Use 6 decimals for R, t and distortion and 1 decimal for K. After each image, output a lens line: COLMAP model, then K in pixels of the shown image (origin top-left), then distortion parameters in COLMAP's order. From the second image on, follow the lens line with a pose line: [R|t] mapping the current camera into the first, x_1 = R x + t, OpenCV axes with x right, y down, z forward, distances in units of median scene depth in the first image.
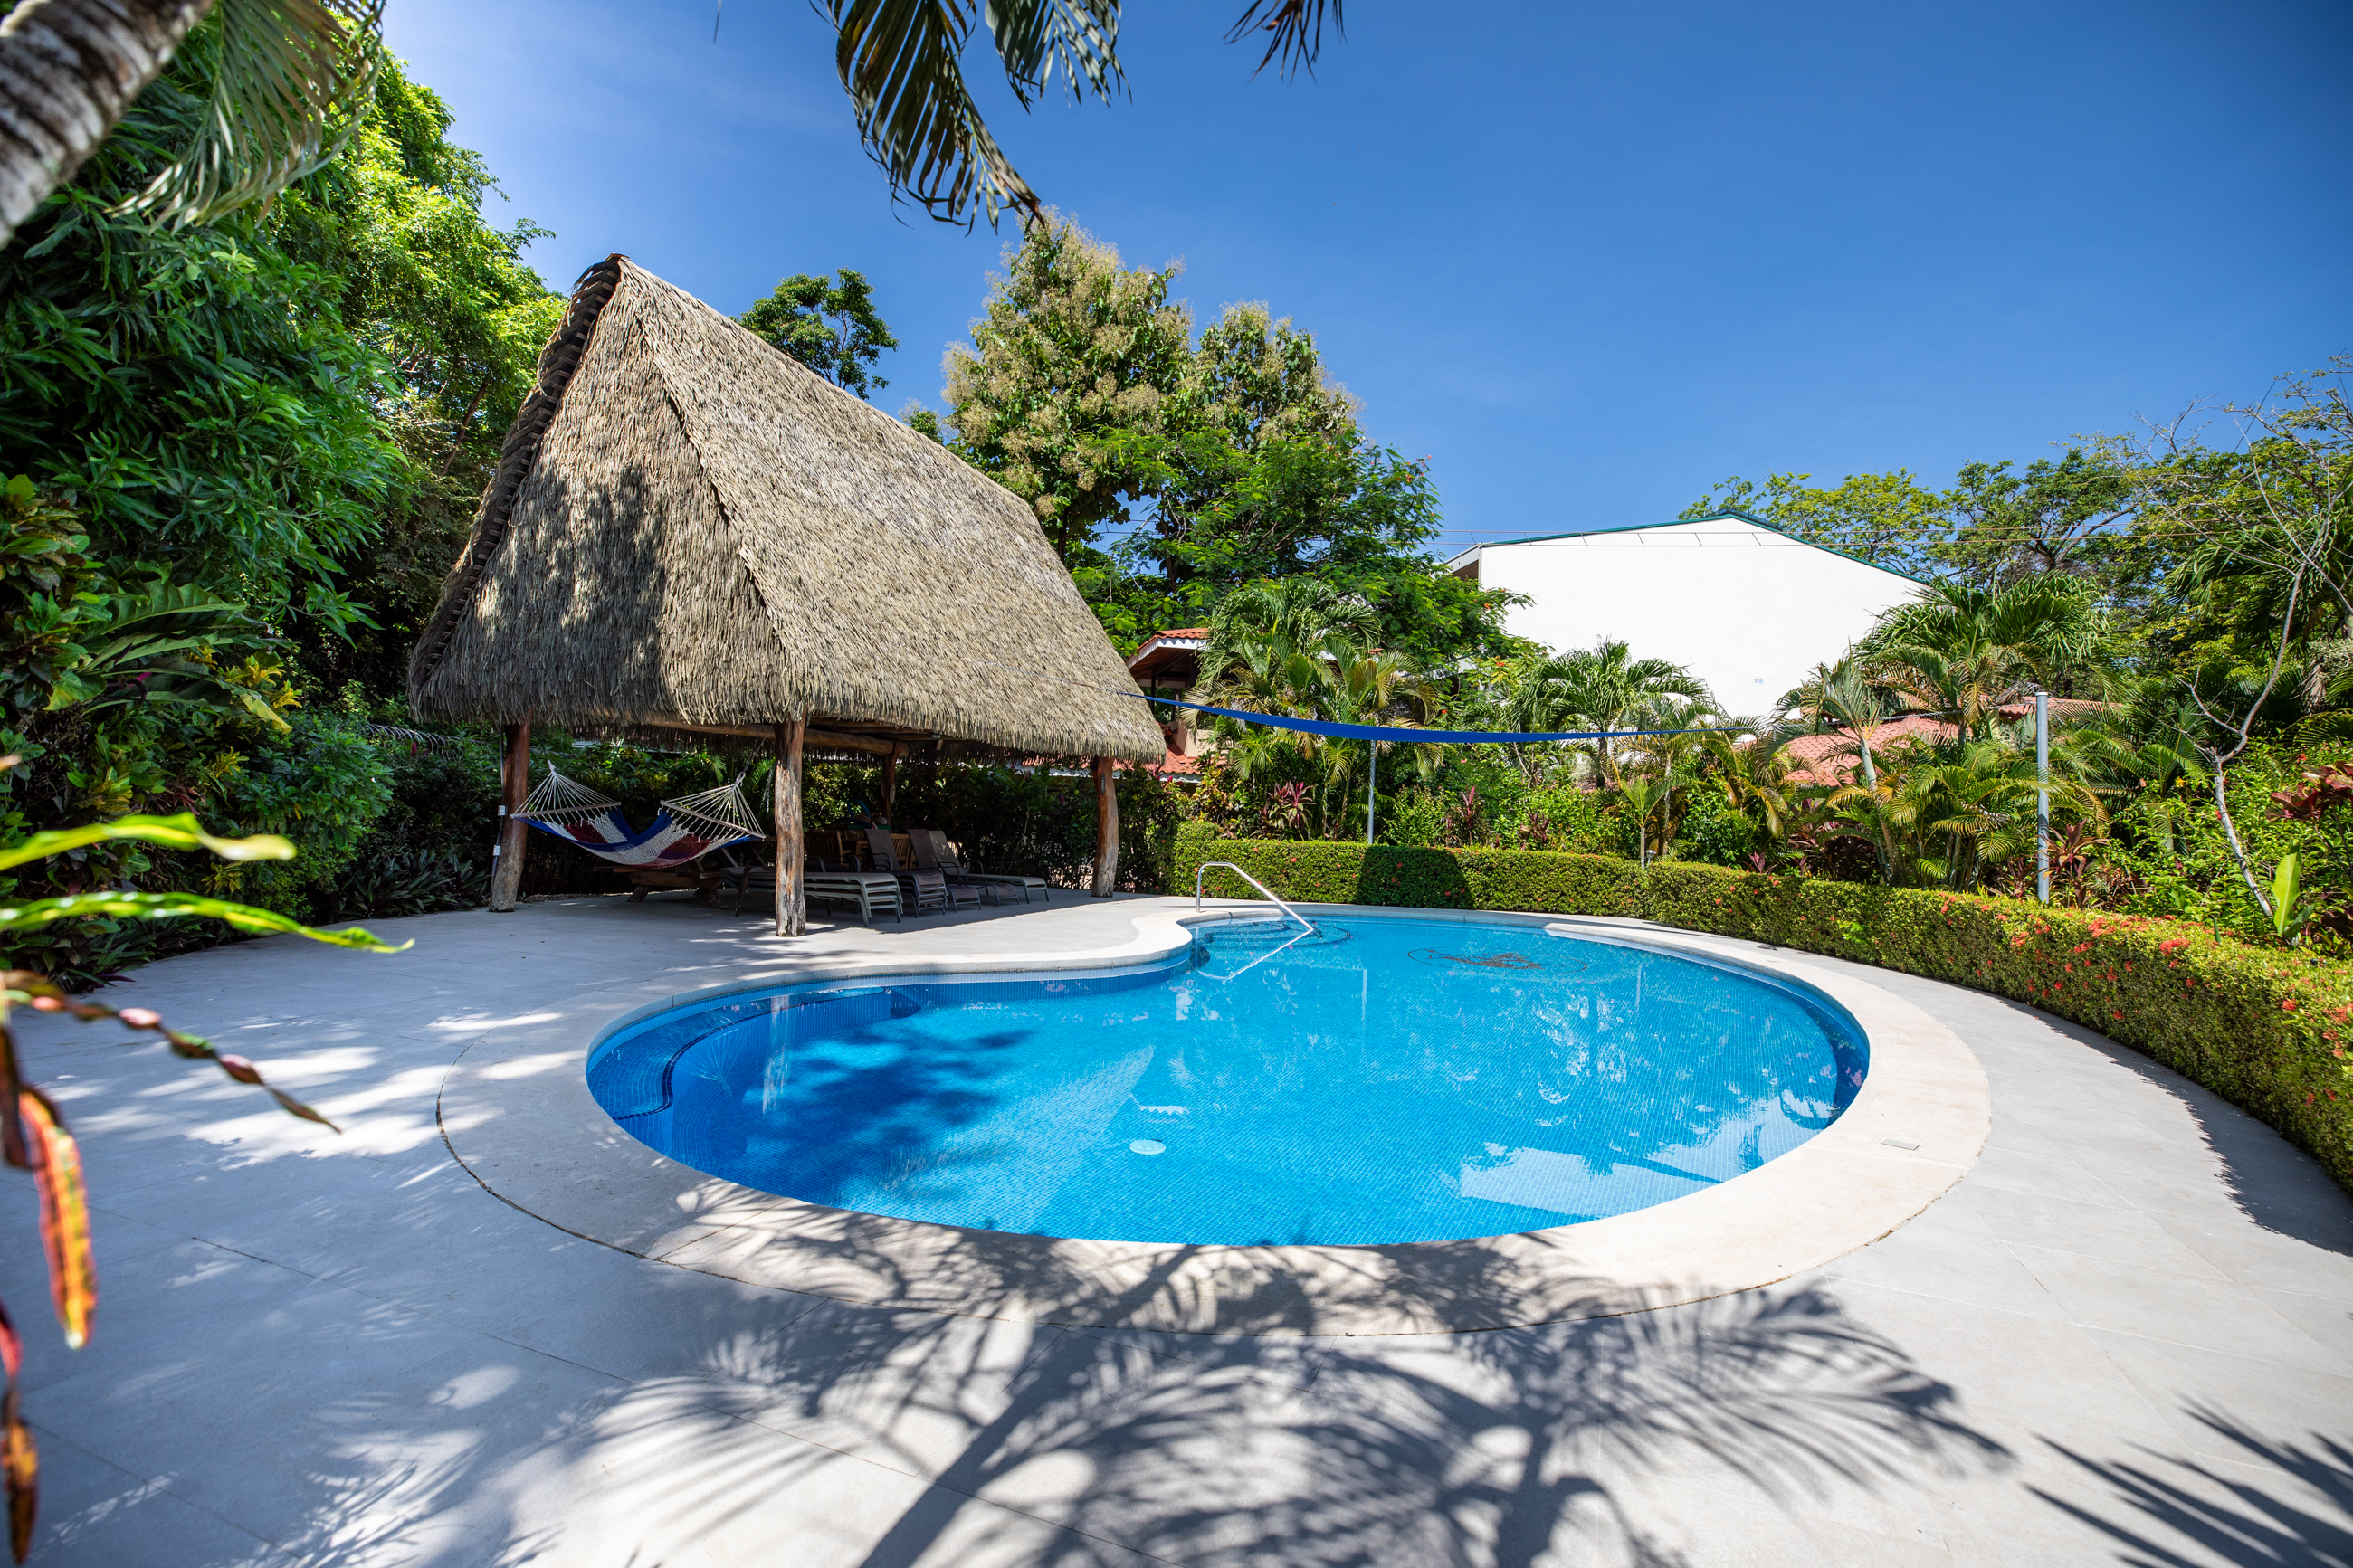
lens RADIAL K [[1104.2, 0, 1177.8], [0, 1104.2, 789.4], [0, 0, 1]] dist [-0.016542, 0.004463]
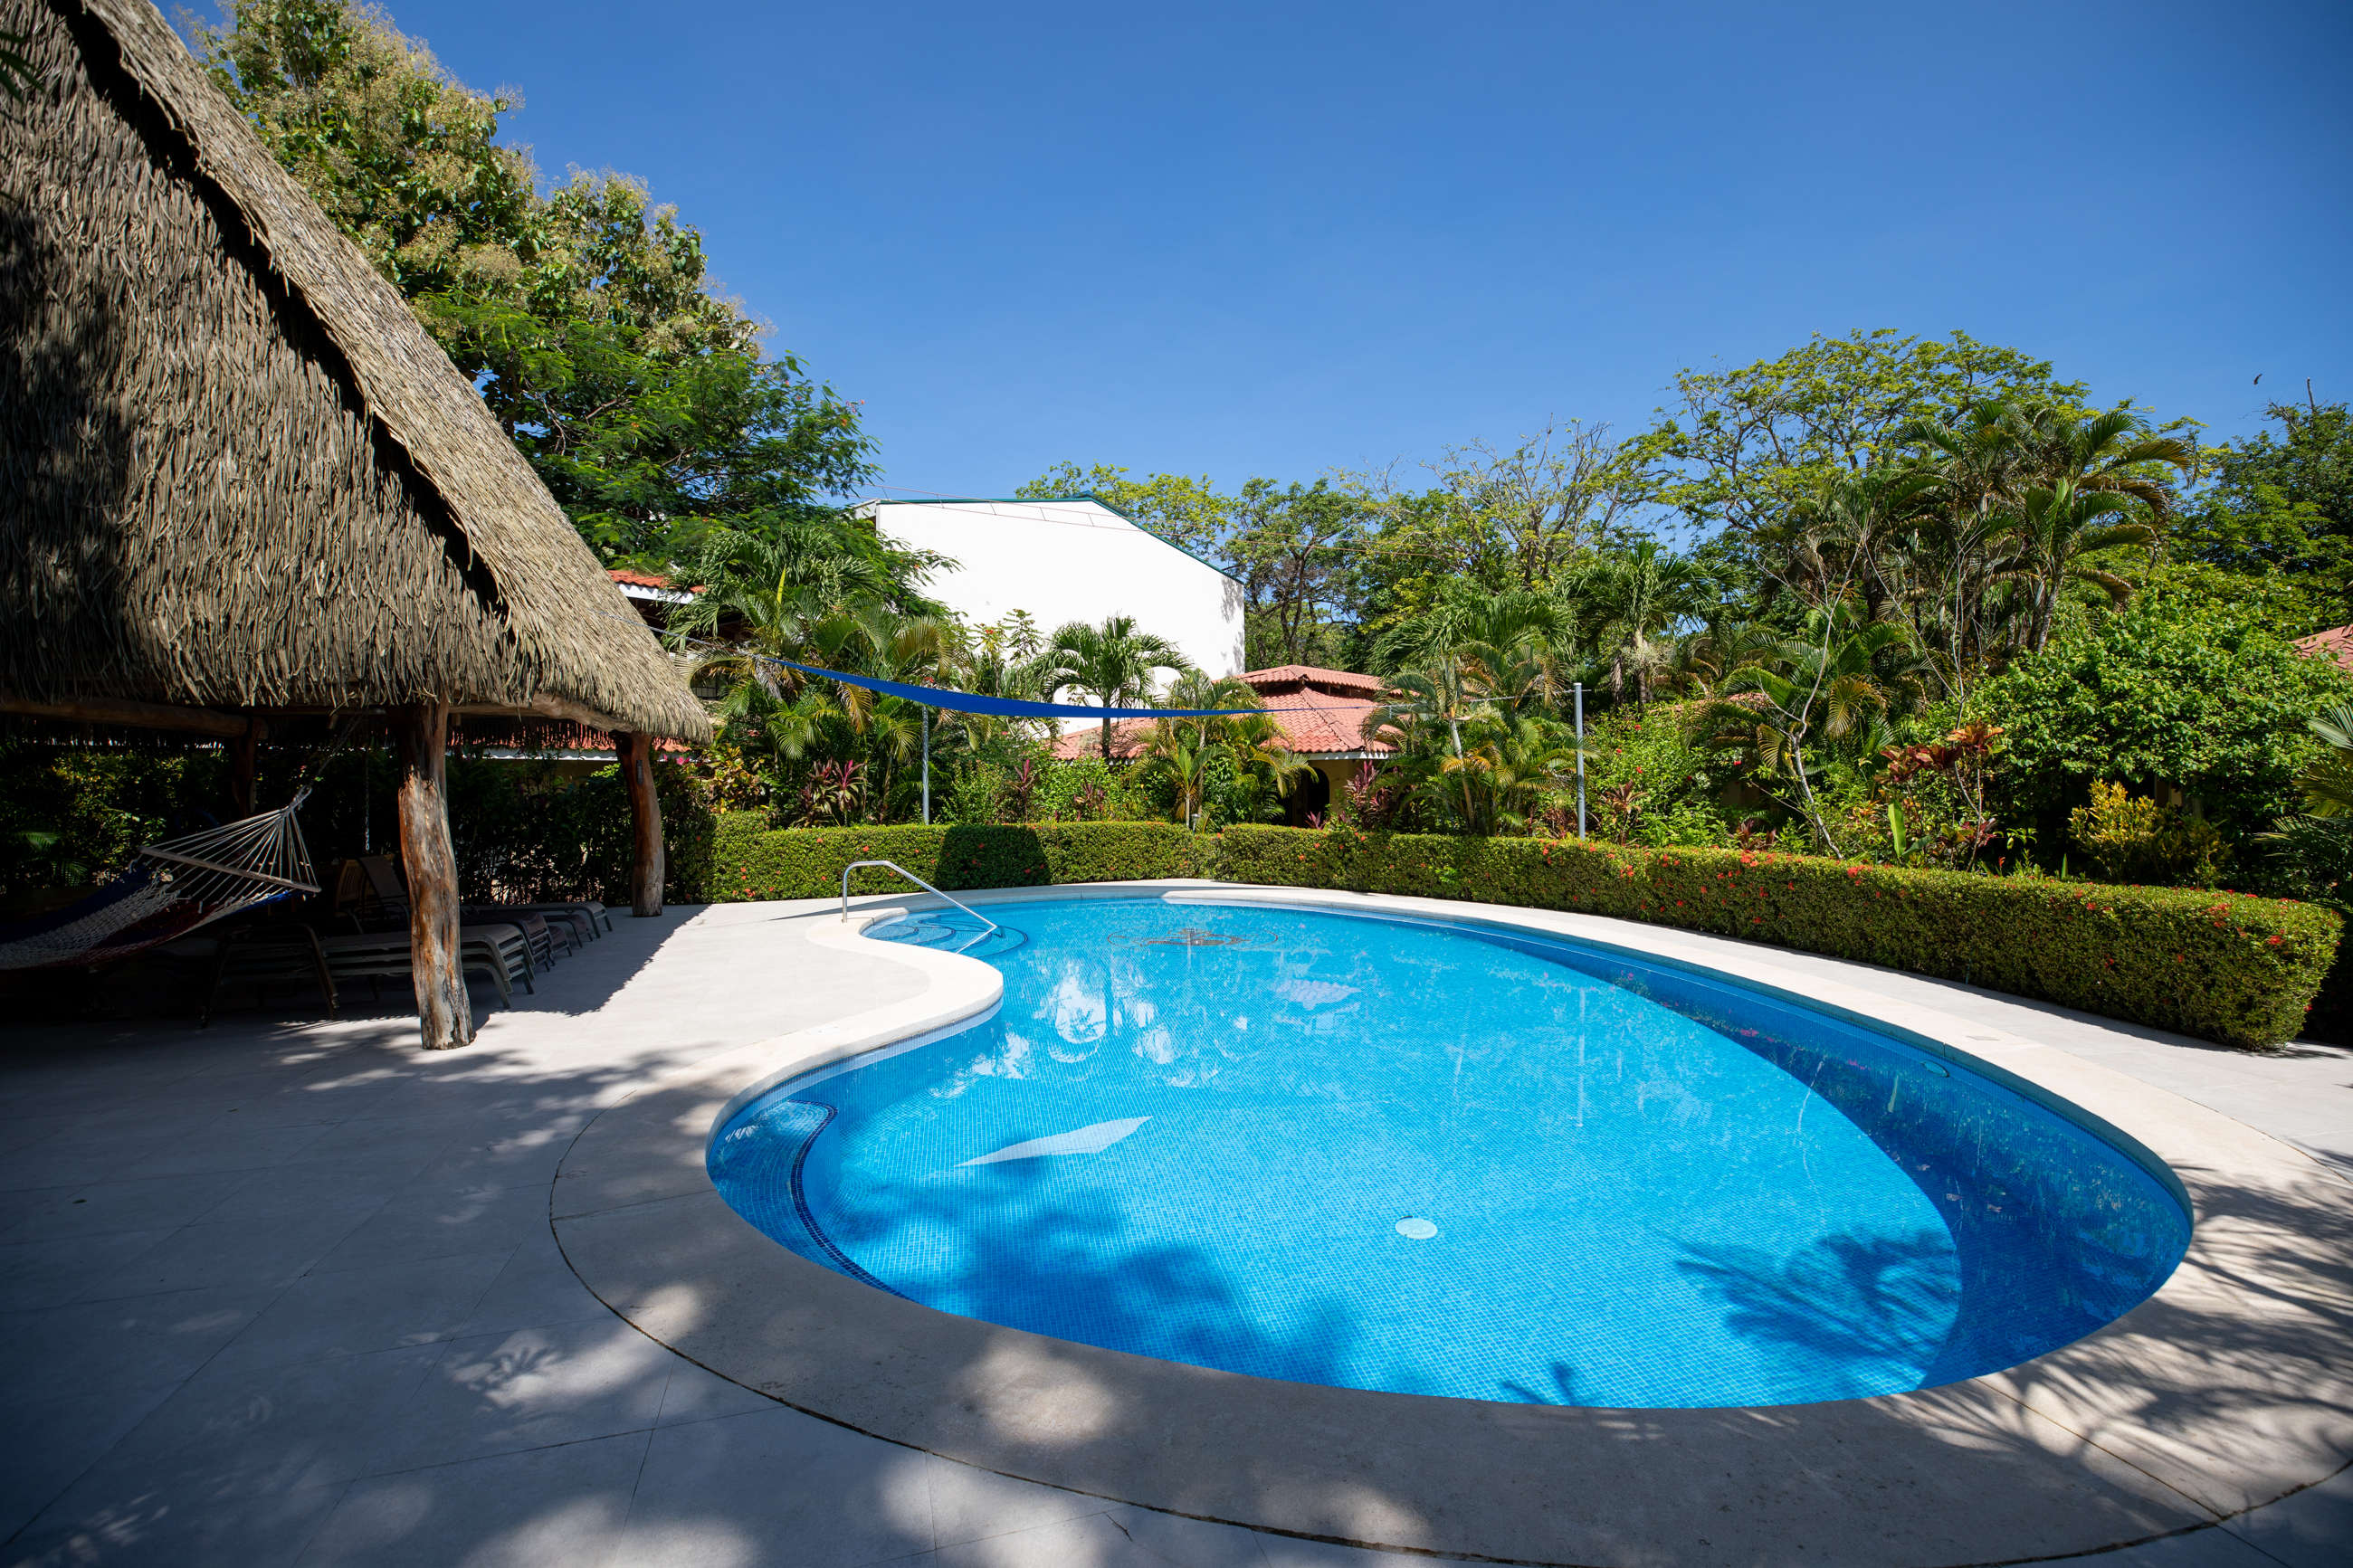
lens RADIAL K [[1104.2, 0, 1185.8], [0, 1104.2, 787.9], [0, 0, 1]] dist [-0.016542, 0.004463]
pose [[0.781854, -0.046212, 0.621747, -0.225522], [0.023297, 0.998718, 0.044934, -0.017225], [-0.623026, -0.020647, 0.781928, 0.143494]]
